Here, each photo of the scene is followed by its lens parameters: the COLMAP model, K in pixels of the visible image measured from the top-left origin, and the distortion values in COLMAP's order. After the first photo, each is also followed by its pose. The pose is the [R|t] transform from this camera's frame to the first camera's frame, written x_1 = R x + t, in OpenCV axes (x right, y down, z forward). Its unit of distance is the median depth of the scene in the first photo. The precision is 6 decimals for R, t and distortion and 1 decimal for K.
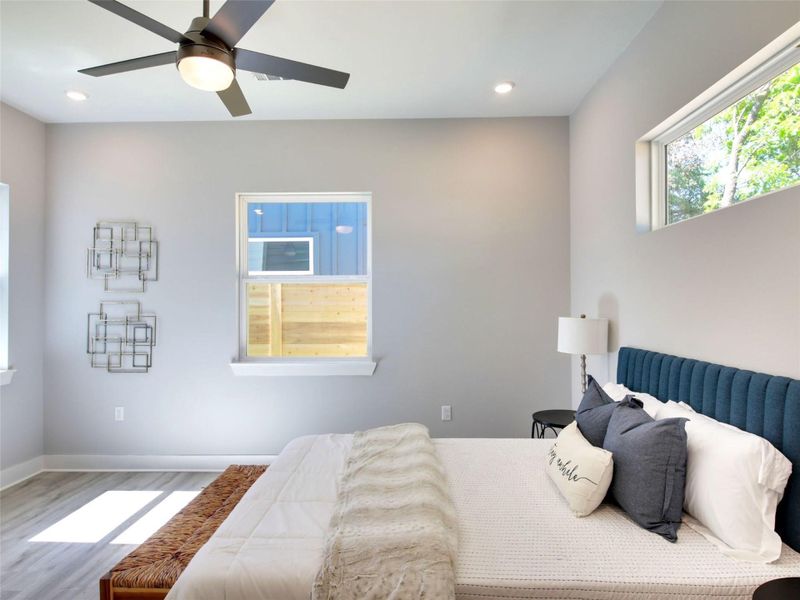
lens RADIAL K [[451.8, 0, 400.9], [0, 451.8, 304.9], [0, 0, 1]] dist [0.016169, -0.000051]
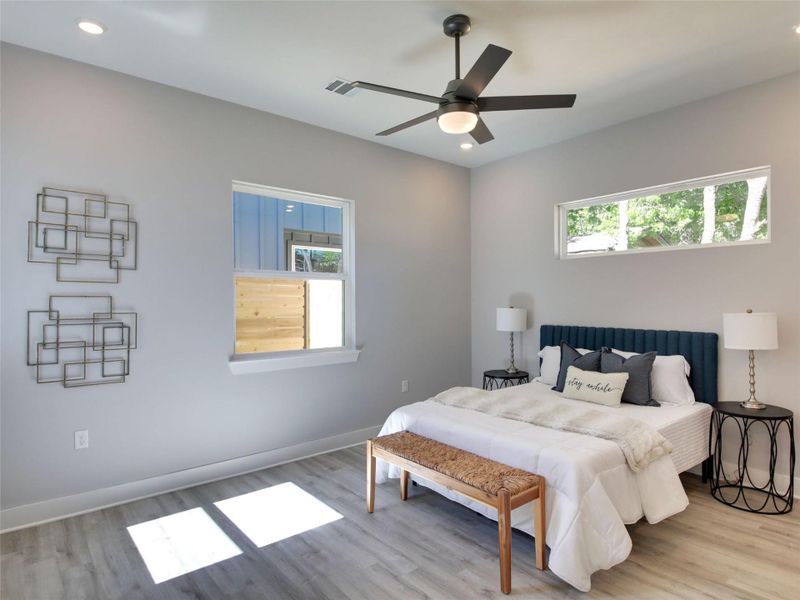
lens RADIAL K [[456.5, 0, 401.5], [0, 456.5, 300.3], [0, 0, 1]] dist [0.004066, -0.000820]
pose [[0.751134, 0.000581, 0.660150, -0.722861], [-0.003744, 0.999987, 0.003381, -0.002716], [-0.660140, -0.005011, 0.751126, 0.057824]]
